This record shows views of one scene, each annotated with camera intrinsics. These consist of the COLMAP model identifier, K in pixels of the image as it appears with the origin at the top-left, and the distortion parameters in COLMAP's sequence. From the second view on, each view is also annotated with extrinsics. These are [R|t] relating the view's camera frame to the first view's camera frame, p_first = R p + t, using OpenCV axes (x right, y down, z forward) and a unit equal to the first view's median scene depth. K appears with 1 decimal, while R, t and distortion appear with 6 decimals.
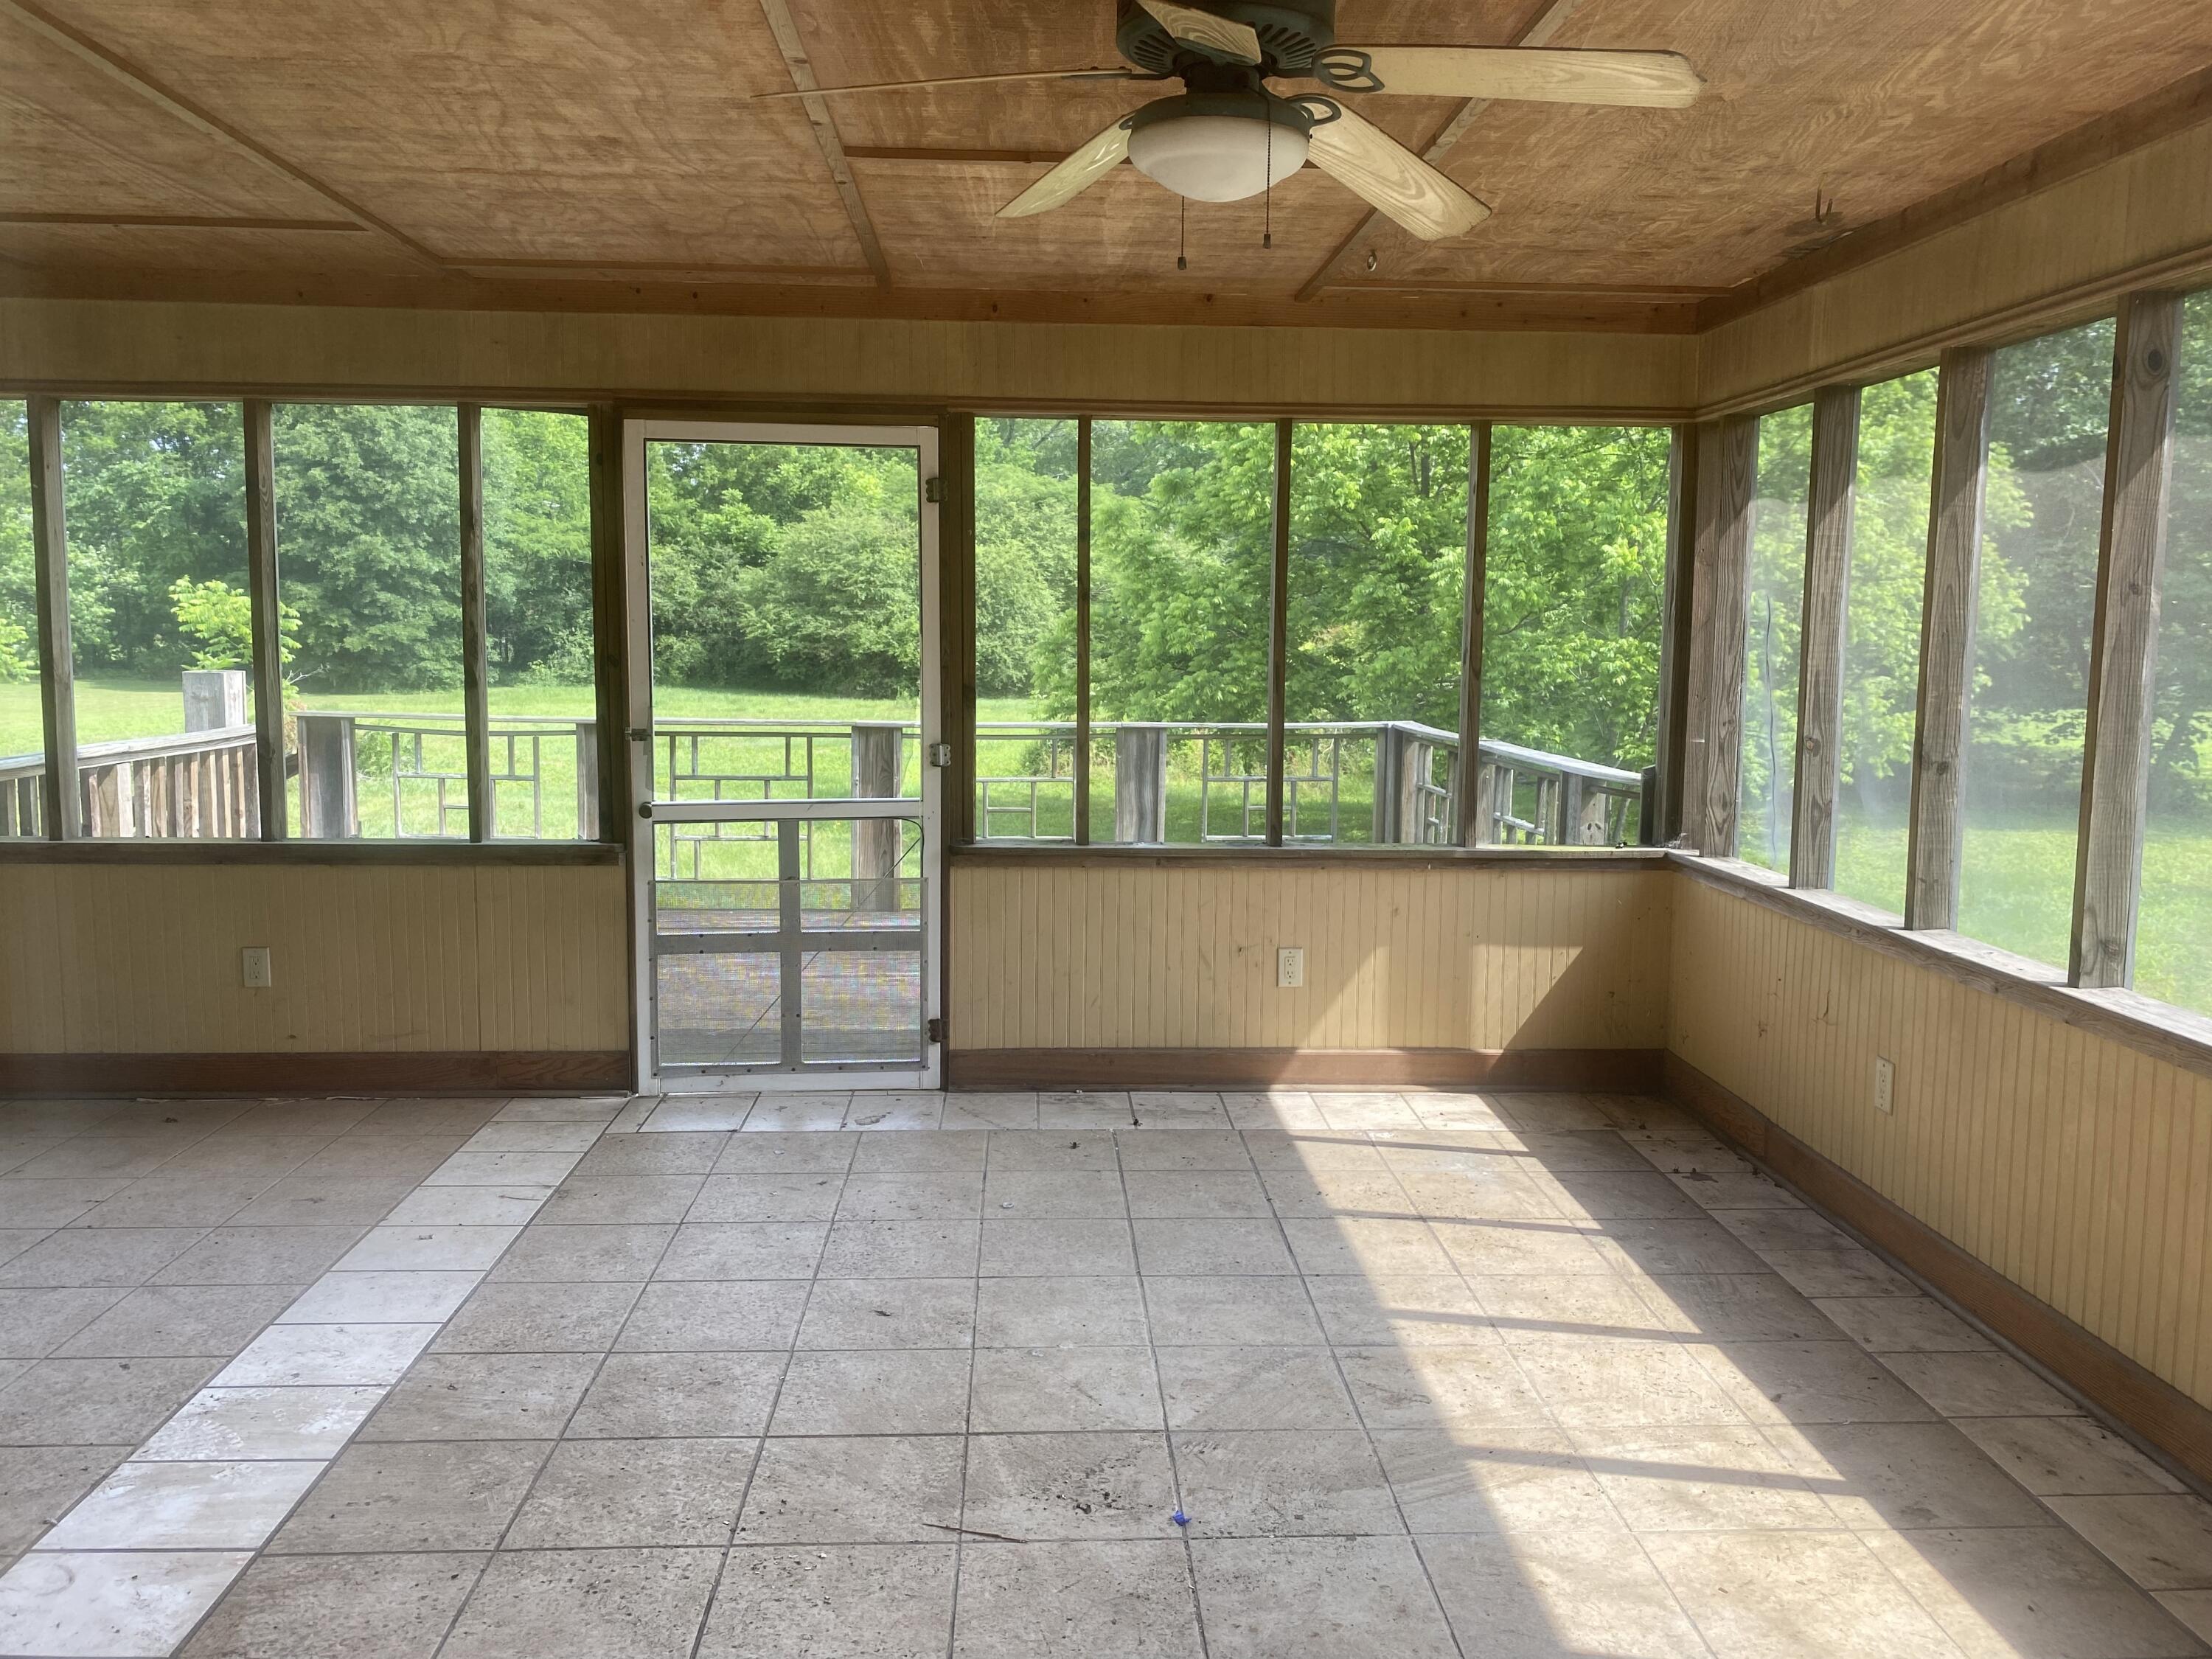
lens RADIAL K [[1667.0, 0, 1108.1], [0, 1667.0, 849.0], [0, 0, 1]] dist [0.076713, -0.111872]
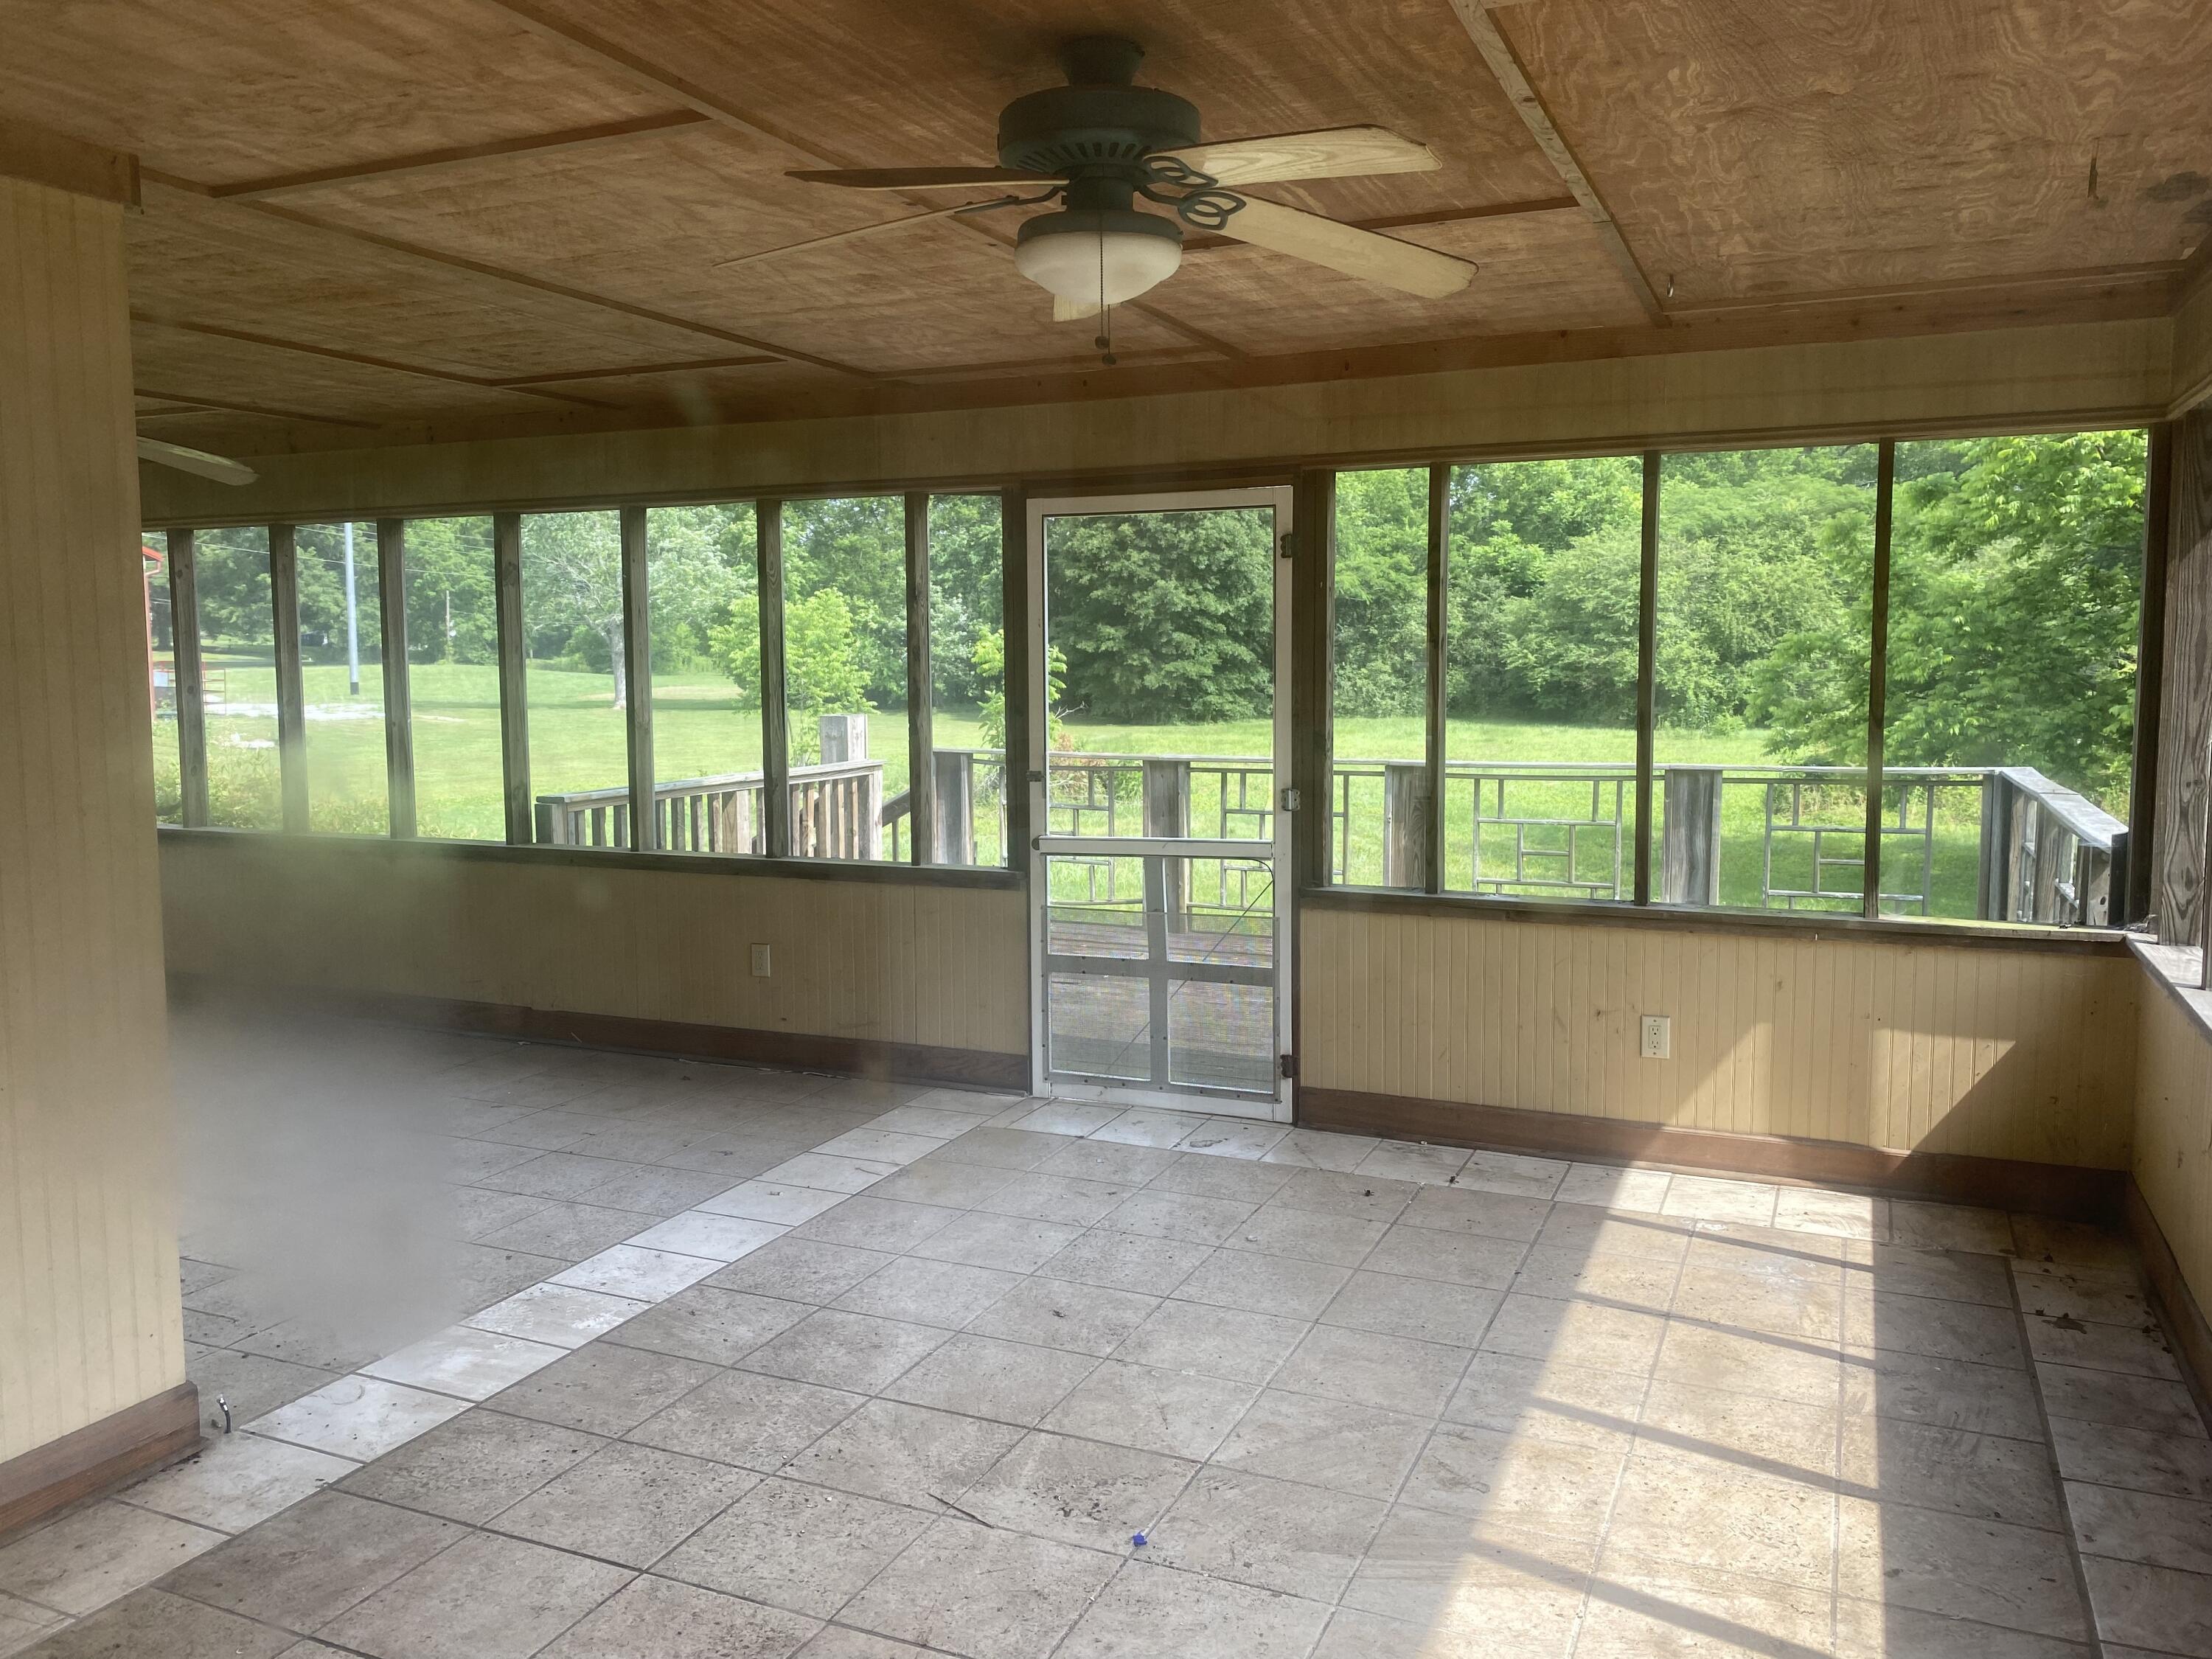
lens RADIAL K [[1671.6, 0, 1118.5], [0, 1671.6, 862.3], [0, 0, 1]] dist [0.050662, -0.037477]
pose [[0.893563, 0.039581, -0.447190, 0.270061], [-0.043462, 0.999054, 0.001583, -0.014870], [0.446829, 0.018021, 0.894438, 0.024709]]
